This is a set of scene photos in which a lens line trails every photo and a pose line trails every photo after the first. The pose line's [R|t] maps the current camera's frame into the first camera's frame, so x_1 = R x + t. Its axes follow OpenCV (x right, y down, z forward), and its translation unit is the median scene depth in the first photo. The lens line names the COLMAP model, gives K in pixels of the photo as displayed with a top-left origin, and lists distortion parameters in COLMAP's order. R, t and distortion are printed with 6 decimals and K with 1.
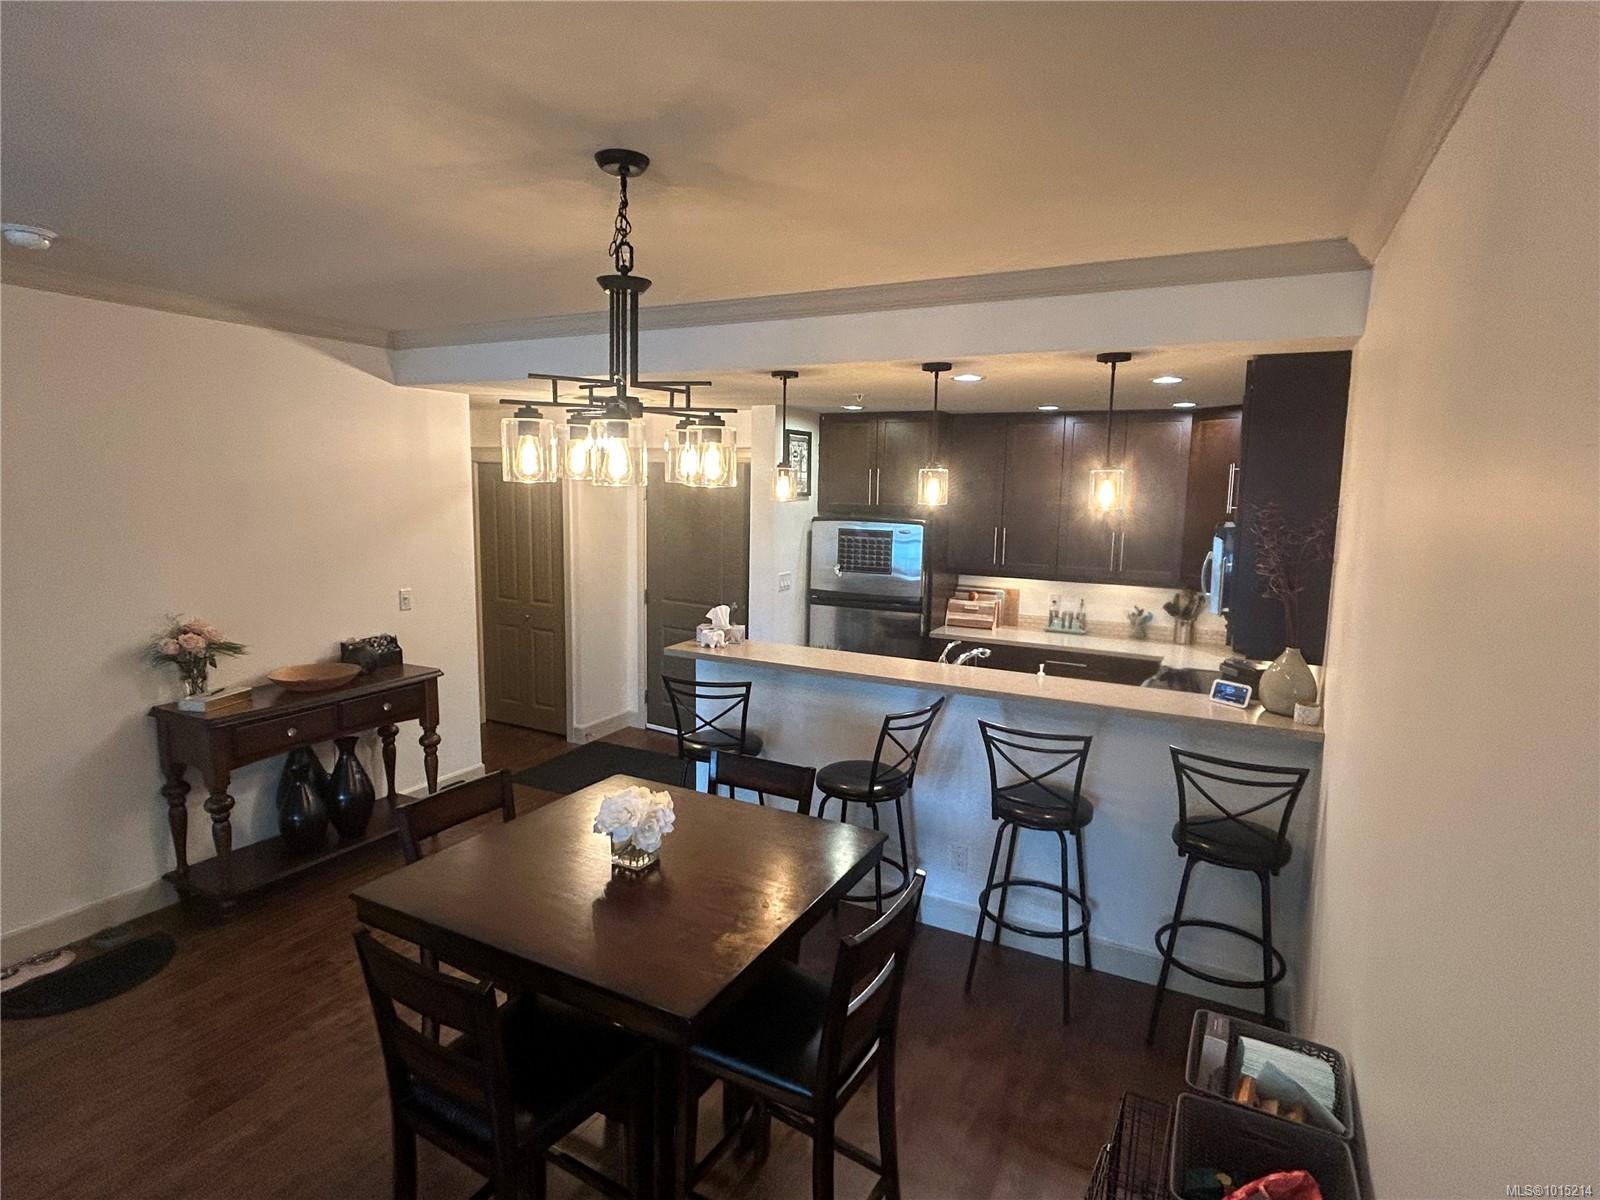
lens RADIAL K [[848.8, 0, 800.0], [0, 848.8, 600.0], [0, 0, 1]] dist [-0.002004, -0.000139]
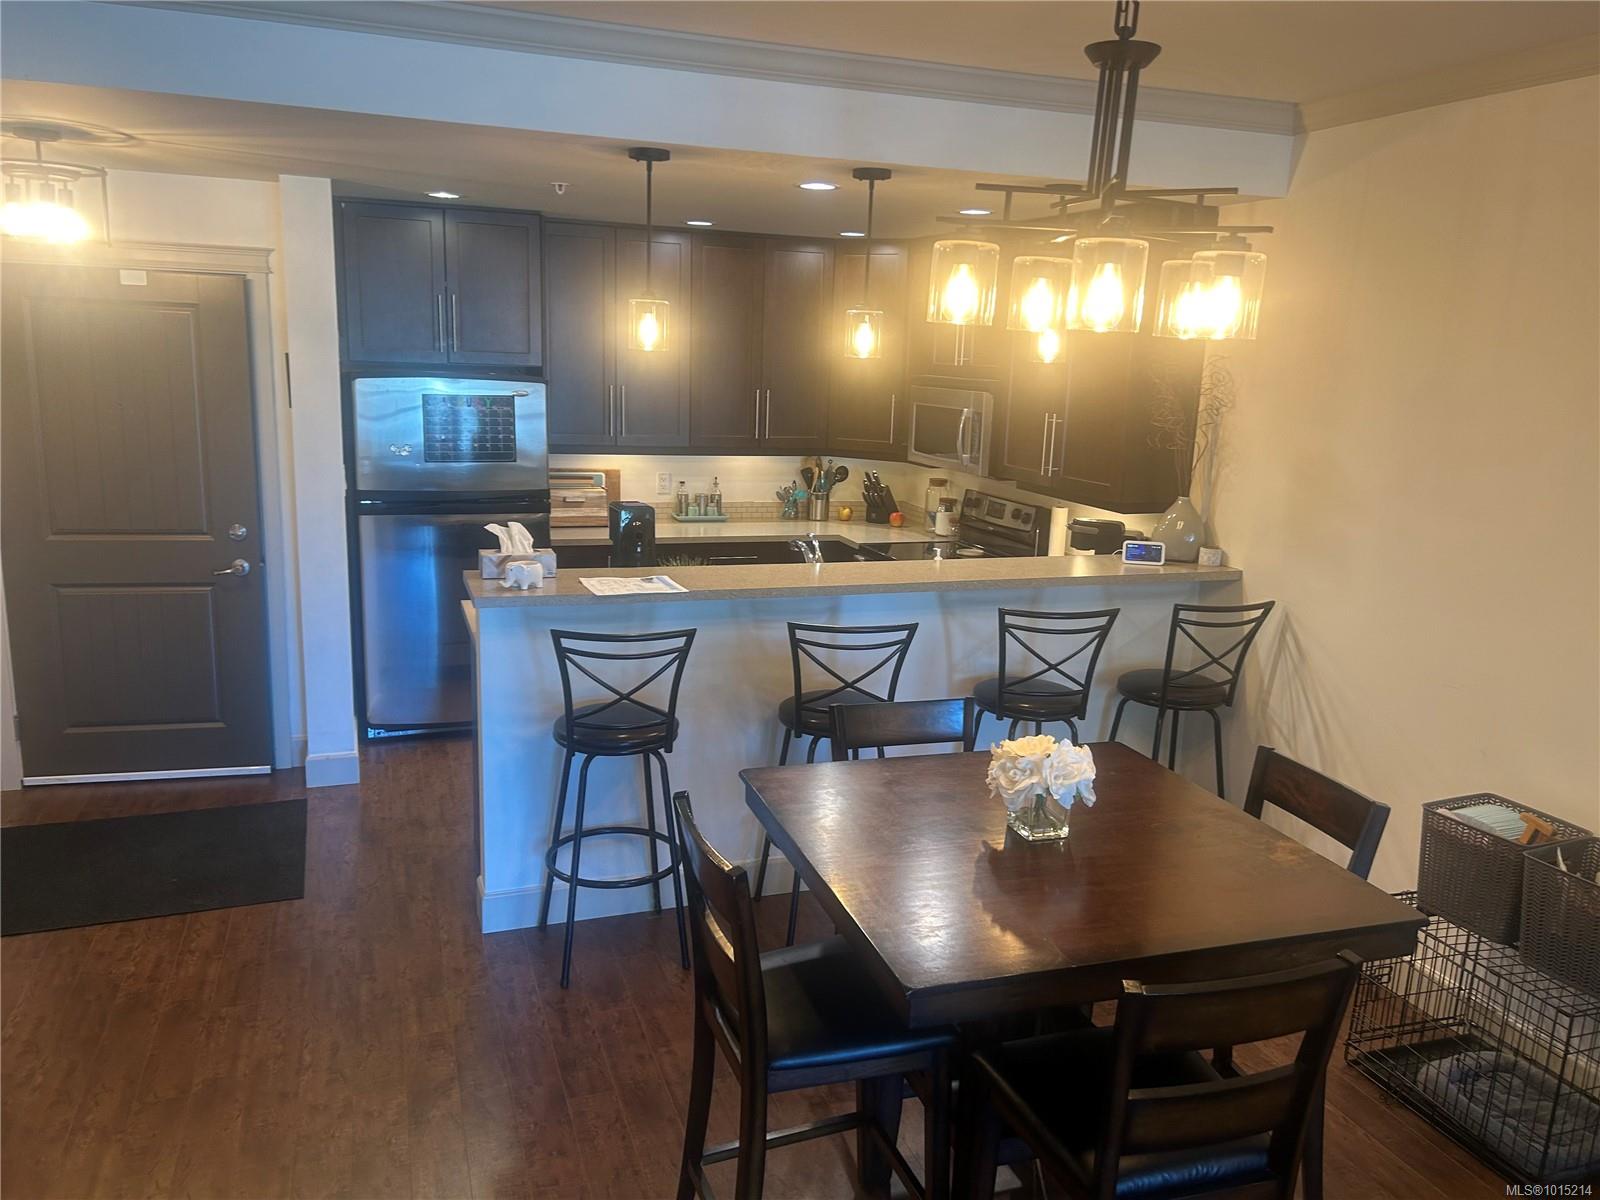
lens RADIAL K [[1110.2, 0, 800.0], [0, 1110.2, 600.0], [0, 0, 1]] dist [0.004714, 0.001392]
pose [[0.710423, -0.142343, 0.689230, -0.379027], [0.069306, 0.988722, 0.132758, -0.020750], [-0.700354, -0.046546, 0.712276, 0.171306]]
